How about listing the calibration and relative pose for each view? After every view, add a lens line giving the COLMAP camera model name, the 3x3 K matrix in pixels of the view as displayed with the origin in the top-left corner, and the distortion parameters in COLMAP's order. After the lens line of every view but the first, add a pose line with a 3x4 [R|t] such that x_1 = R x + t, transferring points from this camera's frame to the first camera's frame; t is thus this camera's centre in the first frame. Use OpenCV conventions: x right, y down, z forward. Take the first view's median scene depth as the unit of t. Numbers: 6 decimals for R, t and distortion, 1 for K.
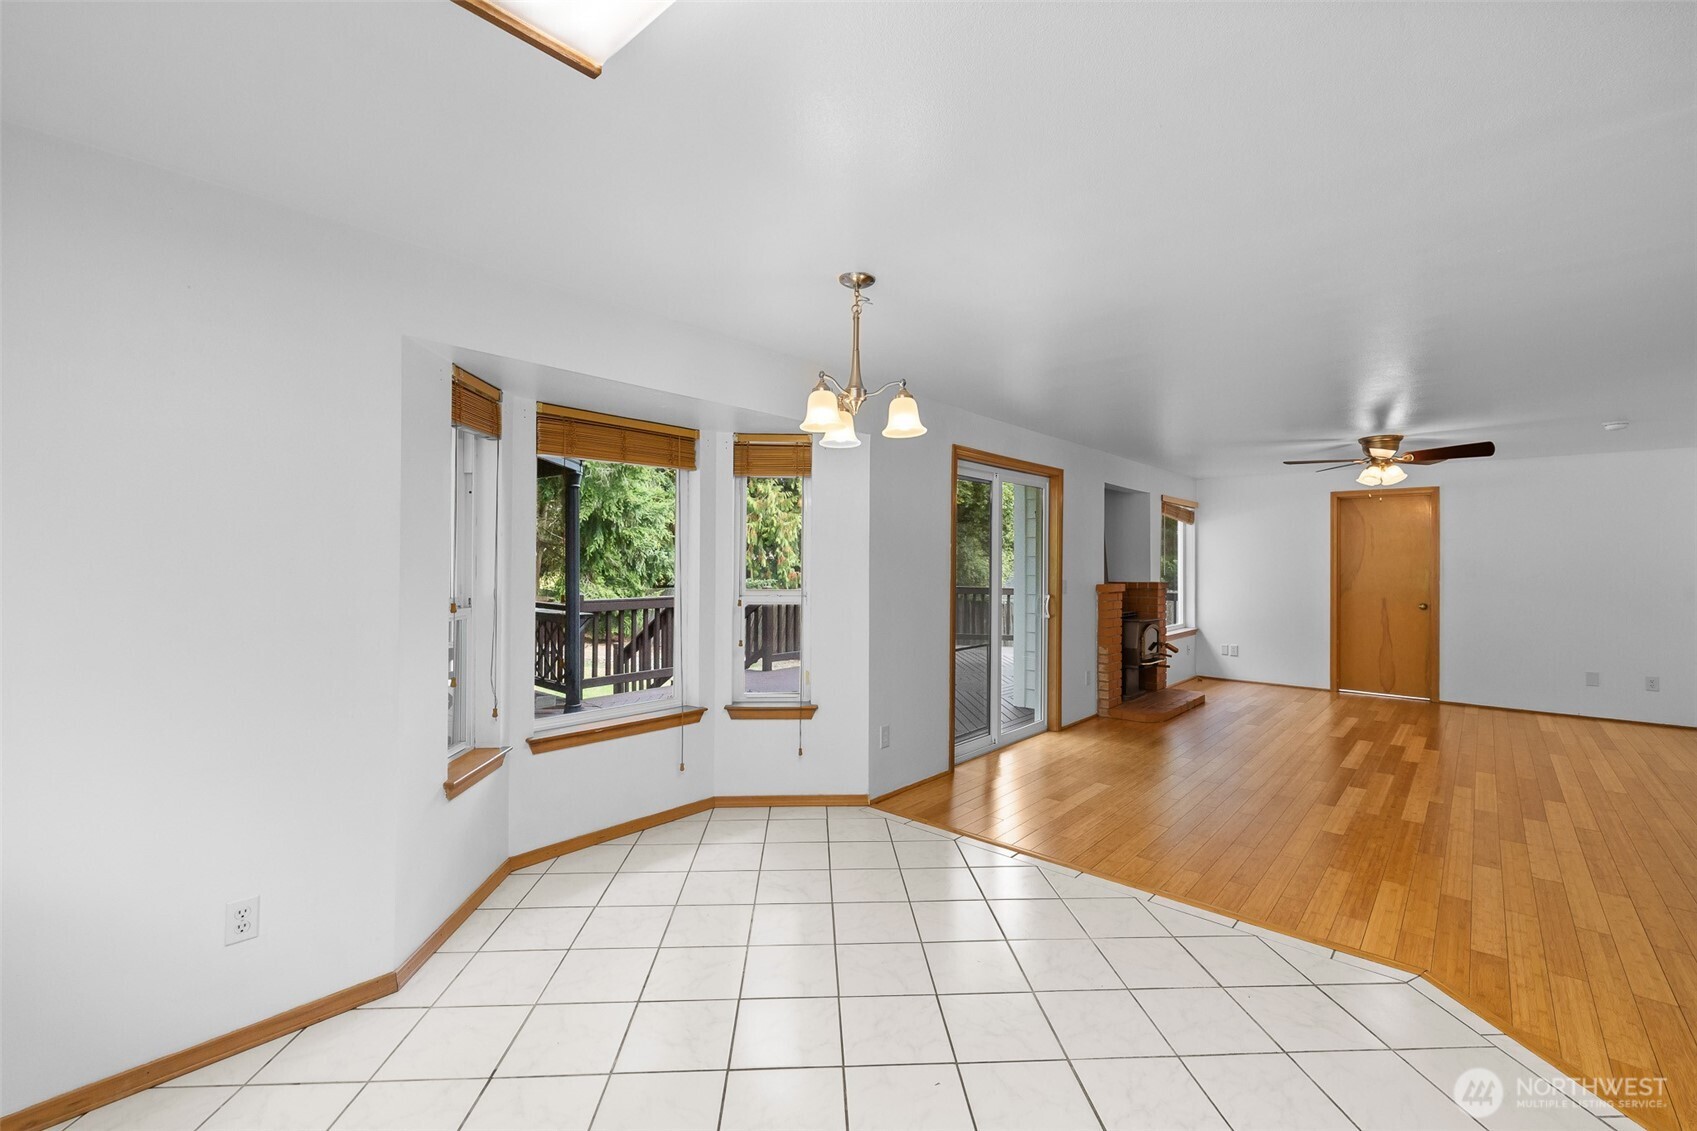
lens RADIAL K [[722.6, 0, 842.5], [0, 722.6, 557.5], [0, 0, 1]] dist [0.002021, 0.000583]
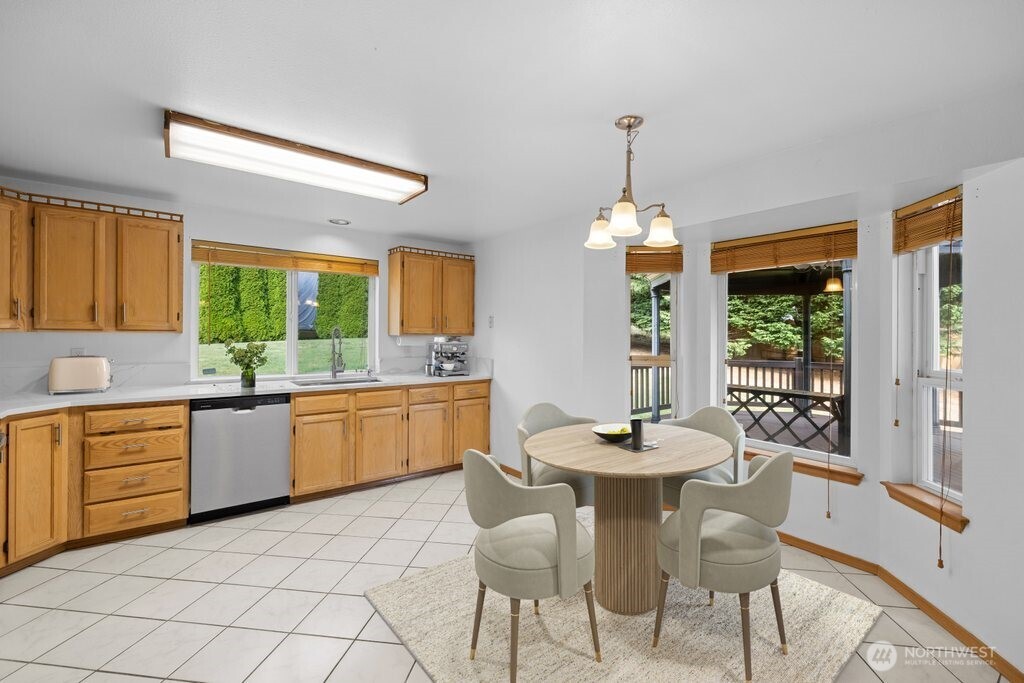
lens RADIAL K [[436.0, 0, 522.0], [0, 436.0, 333.6], [0, 0, 1]] dist [0.002021, 0.000583]
pose [[-0.176019, -0.010174, -0.984334, 0.455843], [-0.007255, 0.999933, -0.009038, 0.005425], [0.984360, 0.005551, -0.176081, 0.514490]]
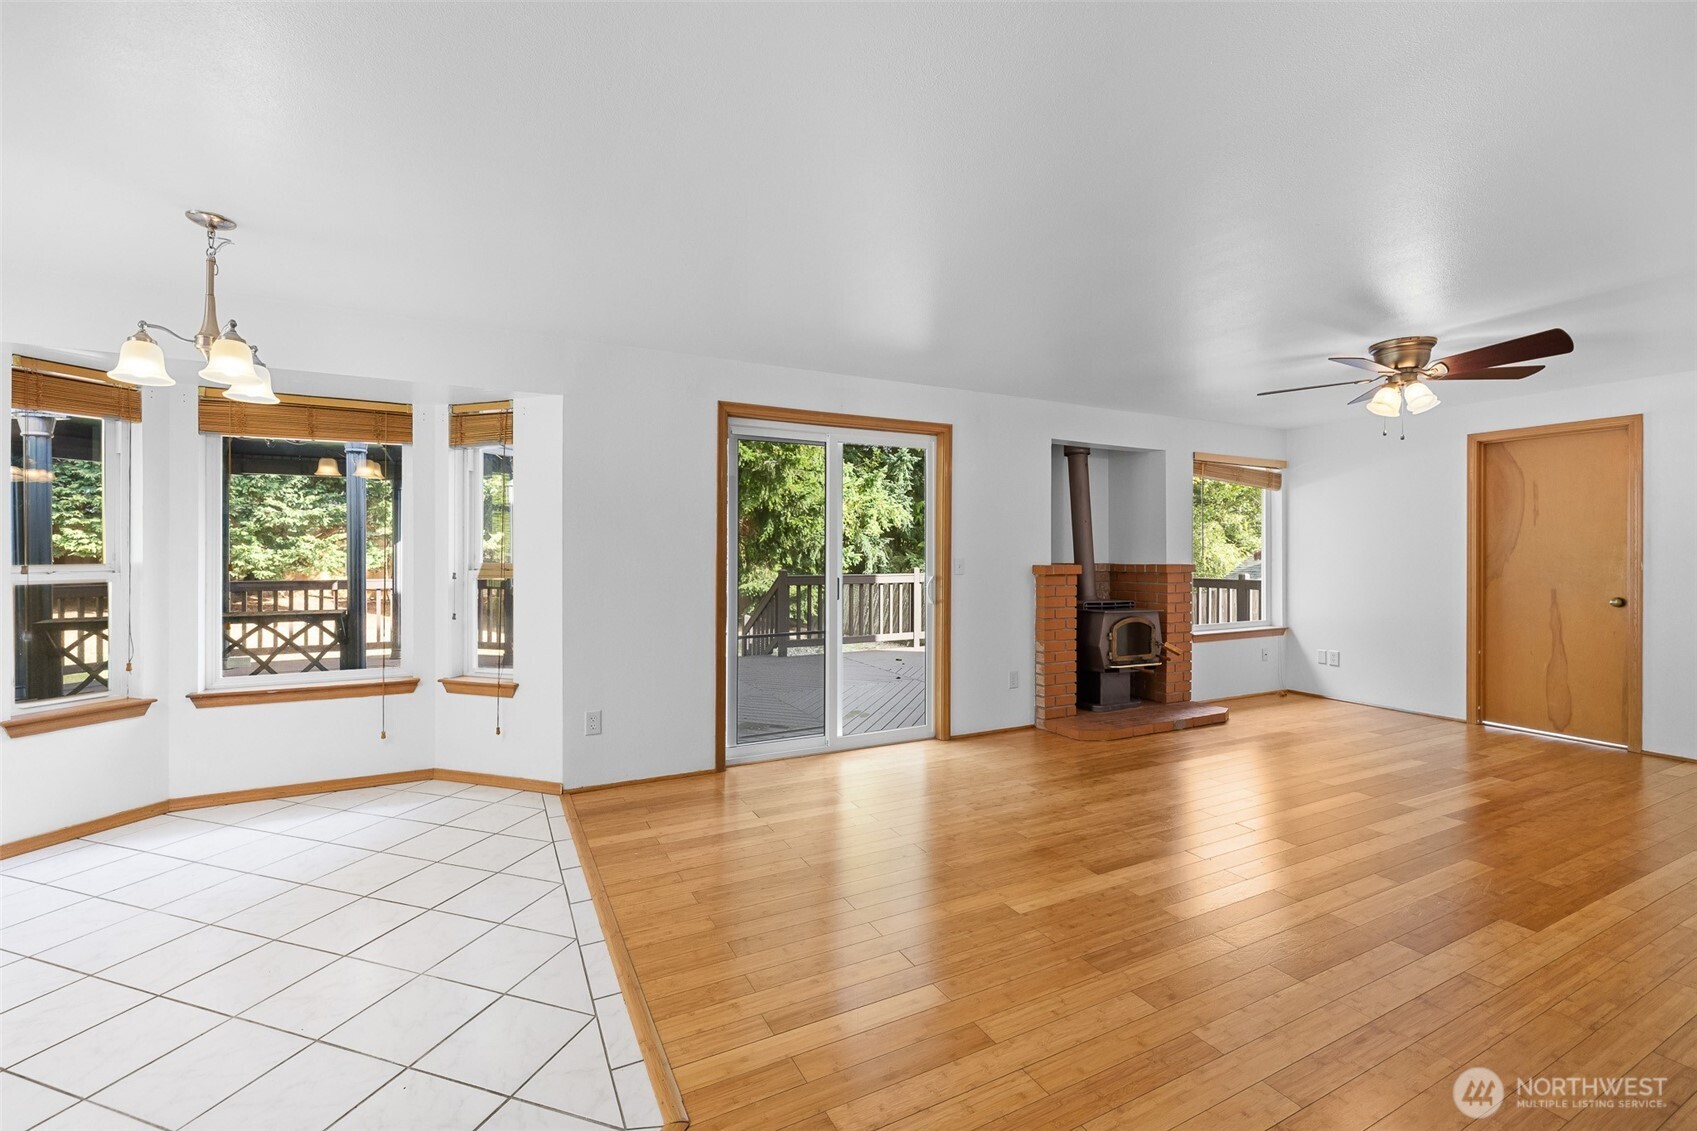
lens RADIAL K [[722.6, 0, 844.9], [0, 722.6, 552.5], [0, 0, 1]] dist [0.002021, 0.000583]
pose [[0.932112, -0.004613, -0.362141, 0.612585], [0.006173, 0.999976, 0.003153, 0.026462], [0.362118, -0.005174, 0.932118, 0.229235]]
